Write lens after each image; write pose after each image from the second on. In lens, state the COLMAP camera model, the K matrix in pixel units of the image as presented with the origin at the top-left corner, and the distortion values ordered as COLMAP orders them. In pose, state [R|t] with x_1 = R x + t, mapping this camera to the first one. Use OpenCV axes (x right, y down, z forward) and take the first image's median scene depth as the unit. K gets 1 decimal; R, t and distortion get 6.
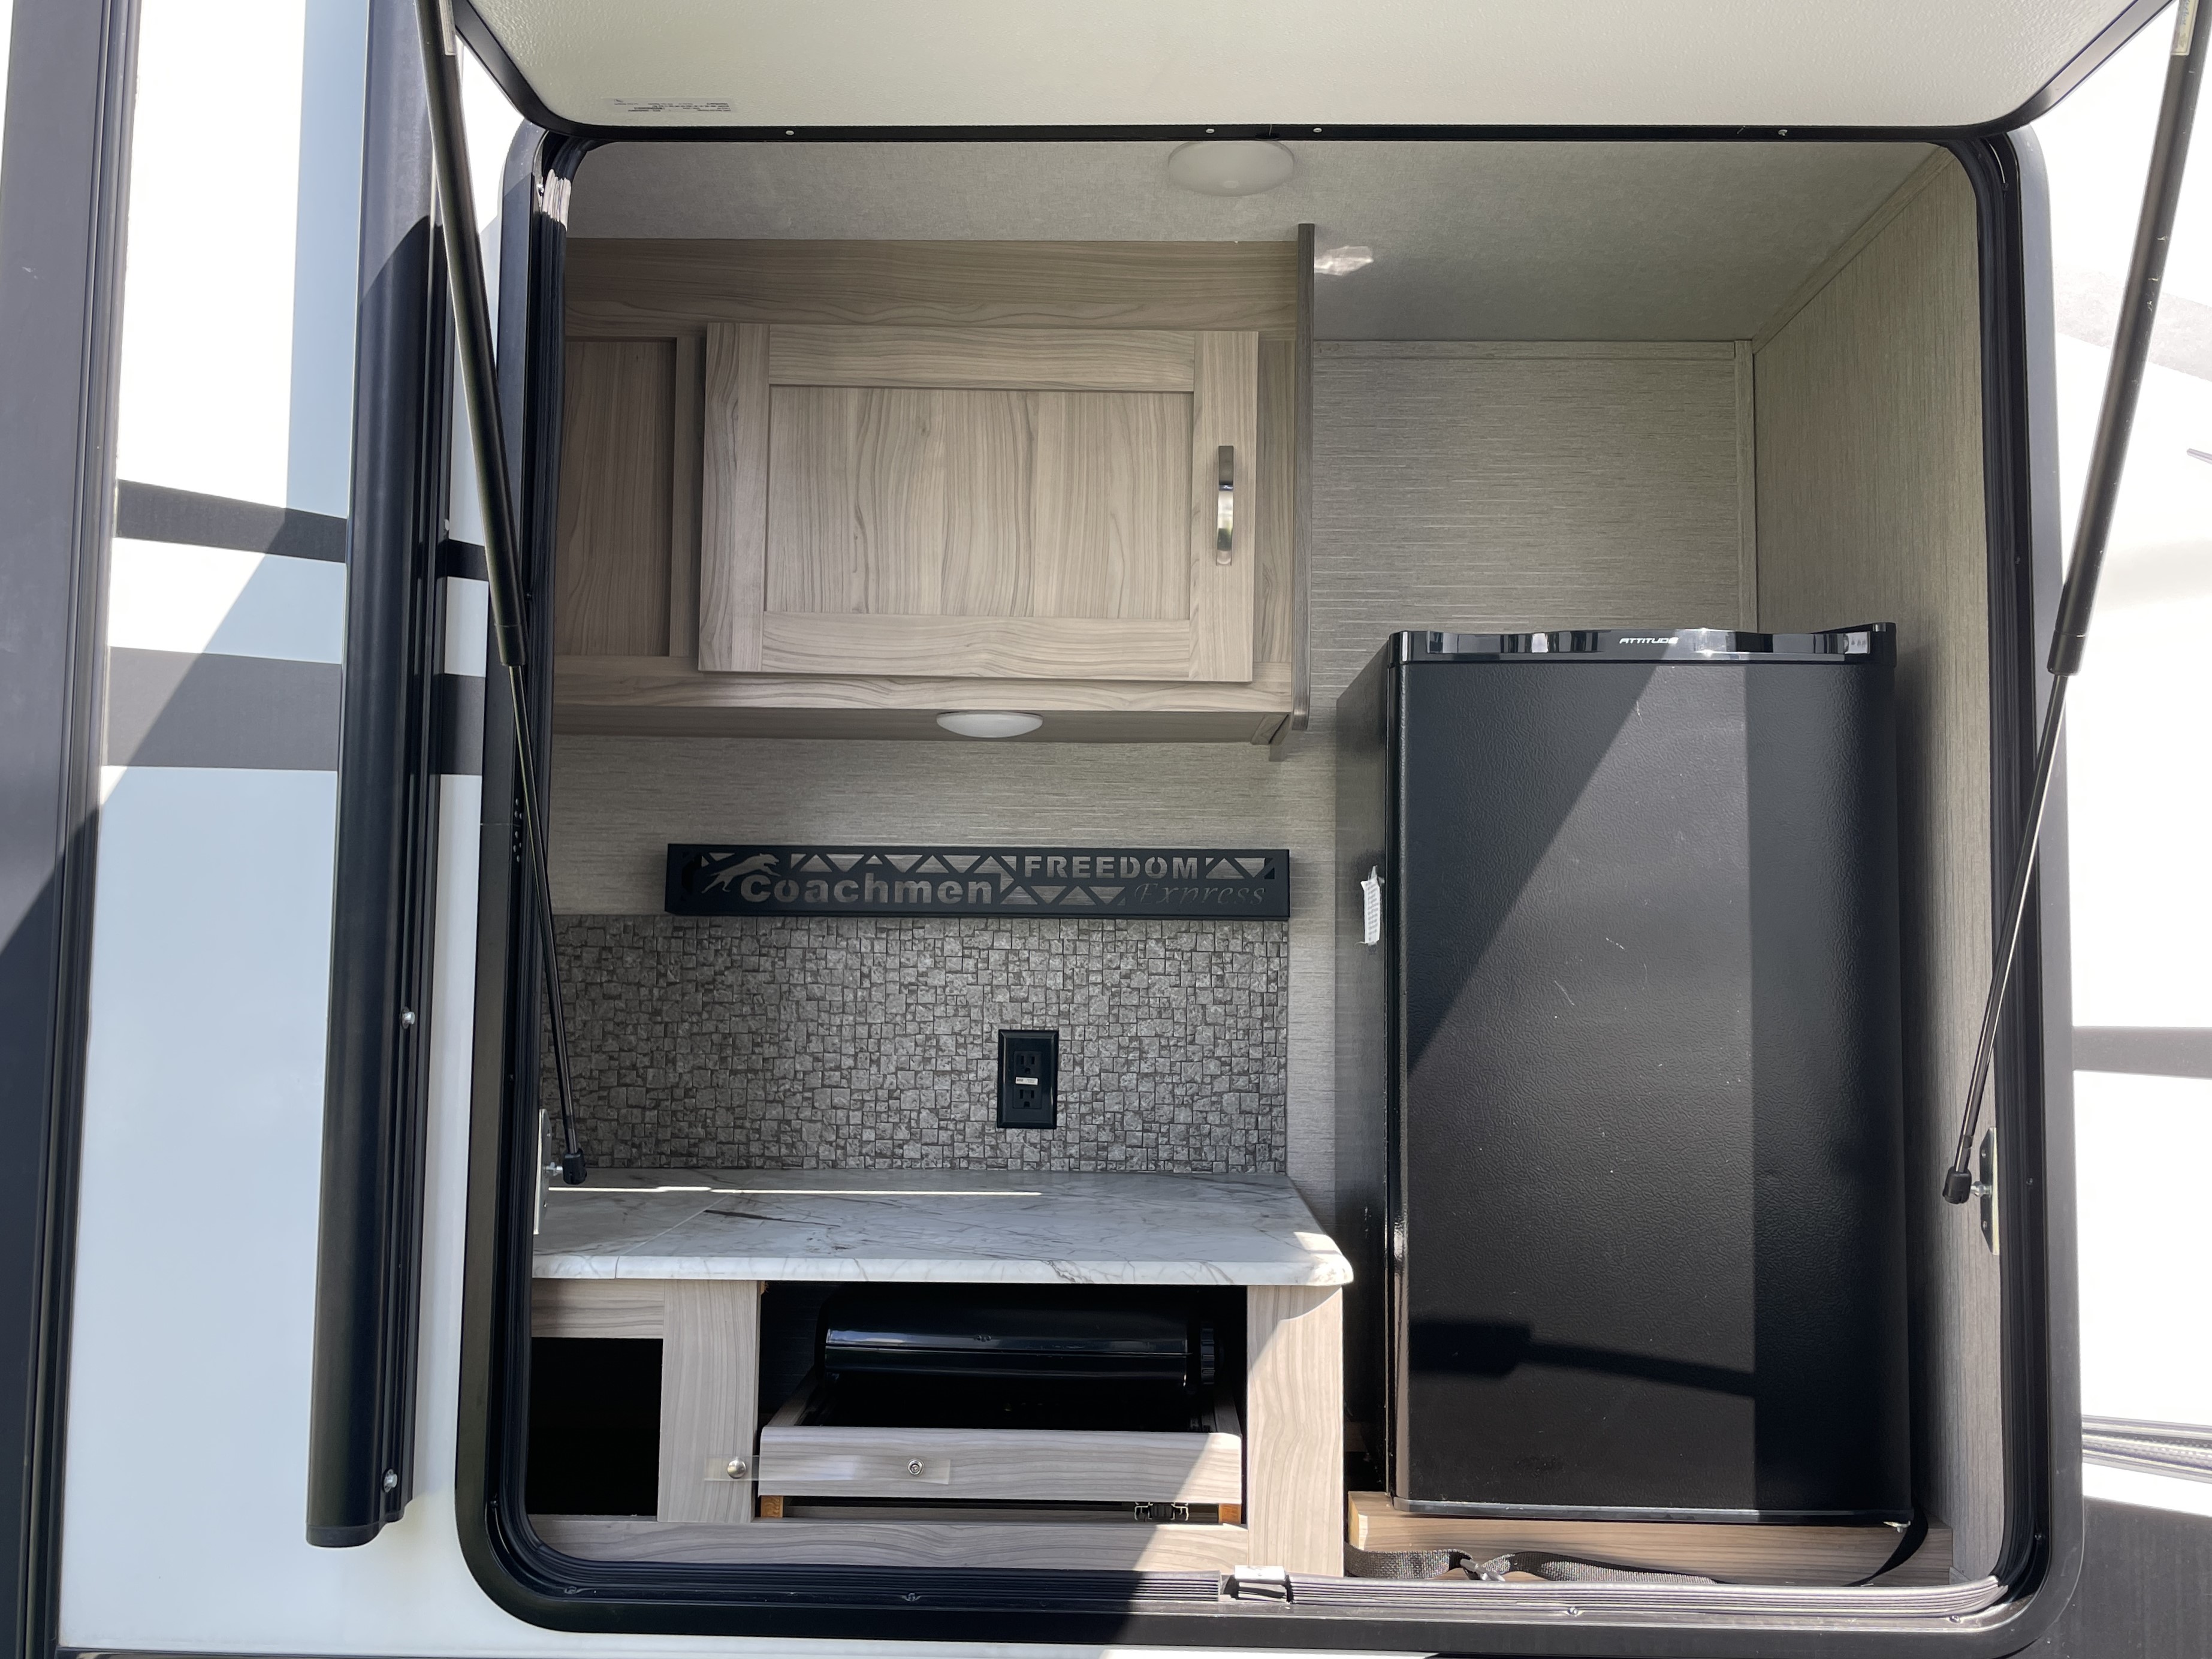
lens RADIAL K [[1689.9, 0, 1104.5], [0, 1689.9, 821.7], [0, 0, 1]] dist [0.061828, -0.087862]
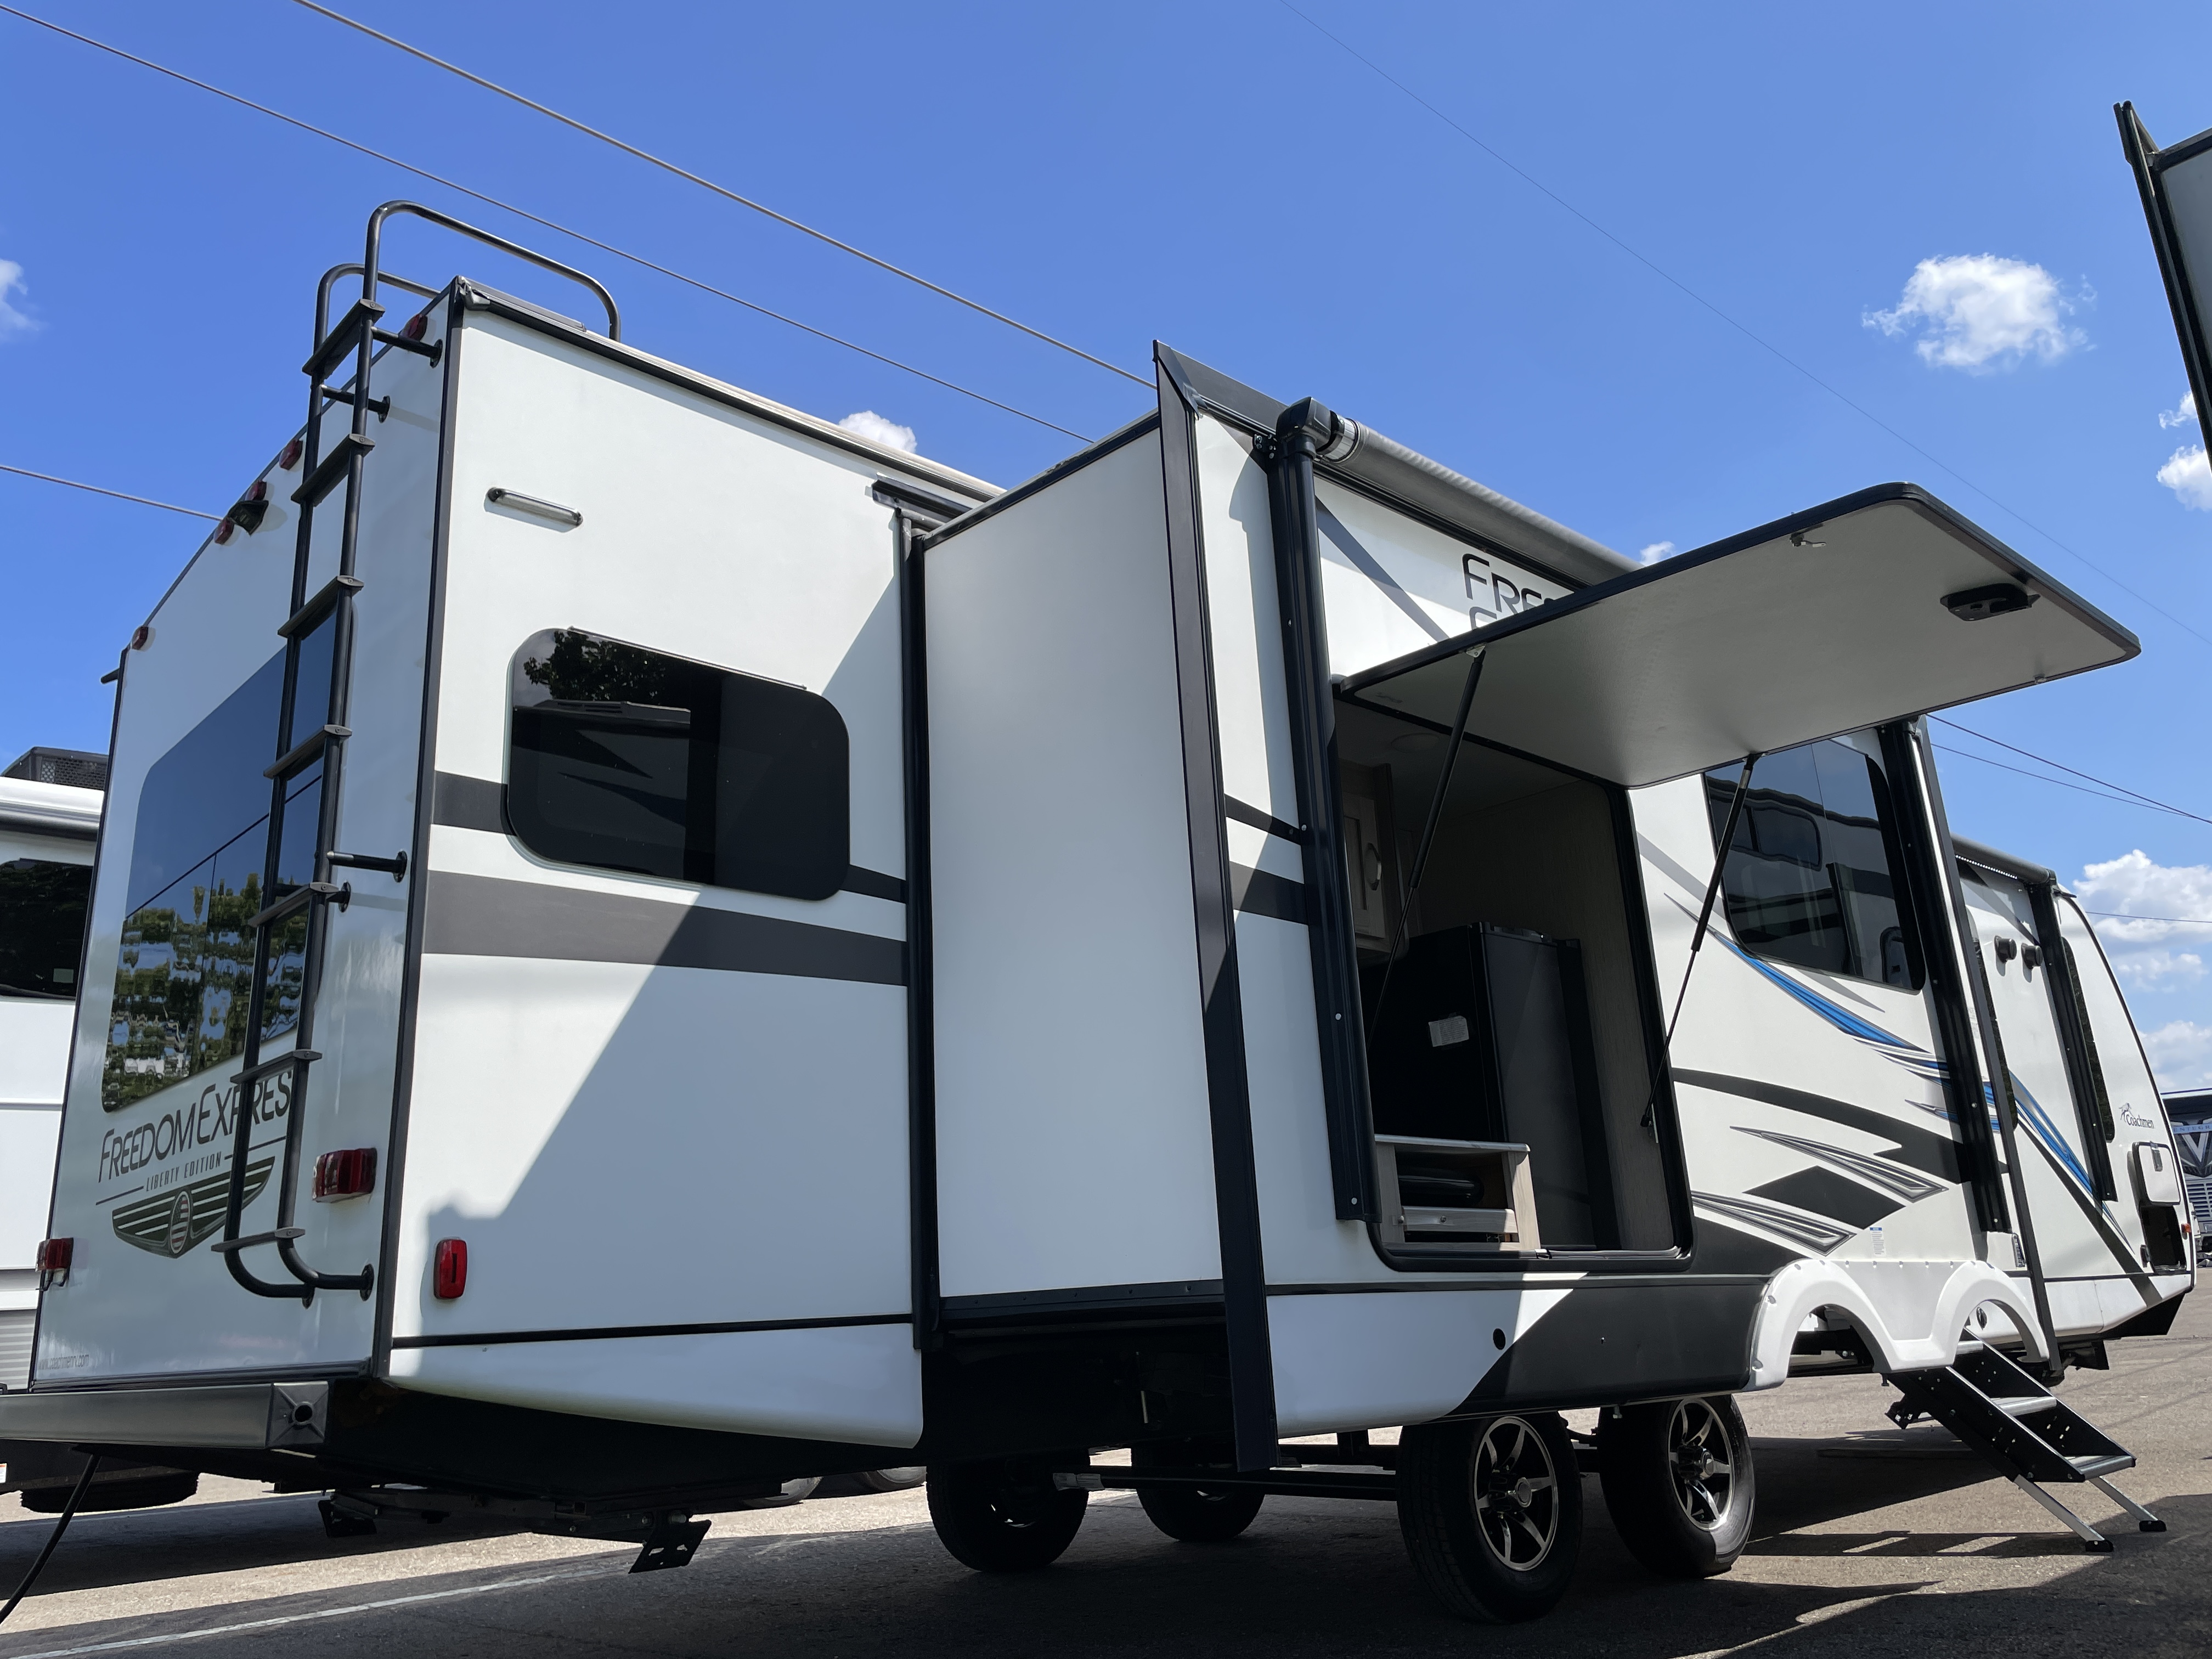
lens RADIAL K [[1689.8, 0, 1105.5], [0, 1689.8, 828.4], [0, 0, 1]] dist [0.061828, -0.087862]
pose [[0.732417, 0.151602, 0.663764, -2.292052], [0.021458, 0.969272, -0.245056, 0.431401], [-0.680518, 0.193726, 0.706658, -0.571076]]
